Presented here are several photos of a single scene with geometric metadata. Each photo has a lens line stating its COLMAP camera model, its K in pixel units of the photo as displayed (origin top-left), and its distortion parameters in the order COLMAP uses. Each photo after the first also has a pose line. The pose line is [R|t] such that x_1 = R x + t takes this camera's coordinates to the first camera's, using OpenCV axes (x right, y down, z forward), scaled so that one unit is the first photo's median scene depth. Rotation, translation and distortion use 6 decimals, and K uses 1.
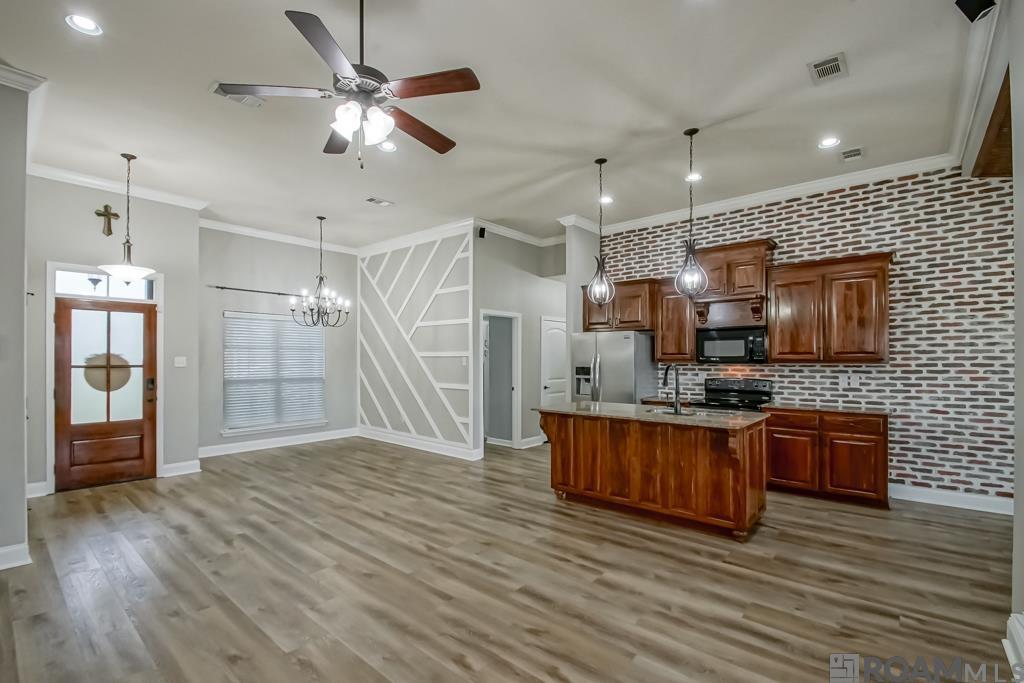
lens RADIAL K [[474.5, 0, 505.6], [0, 474.5, 355.2], [0, 0, 1]] dist [0.018799, -0.021210]
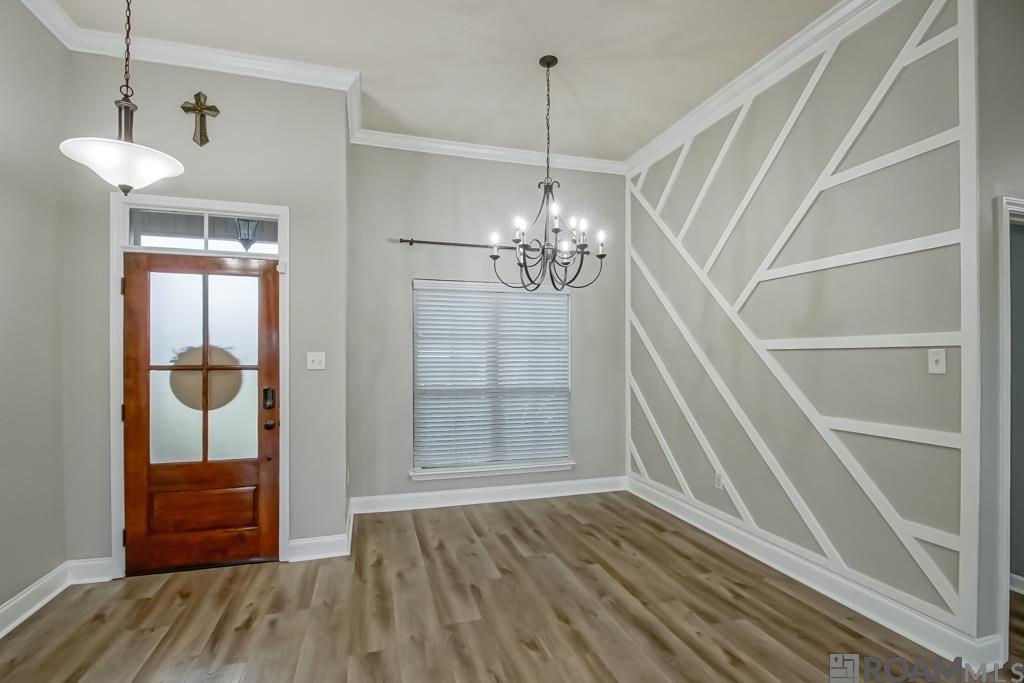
lens RADIAL K [[460.6, 0, 495.7], [0, 460.6, 358.1], [0, 0, 1]] dist [-0.014316, -0.000366]
pose [[0.833006, -0.000181, -0.553265, -0.212029], [0.004000, 0.999976, 0.005695, 0.009362], [0.553250, -0.006957, 0.832986, 0.704354]]
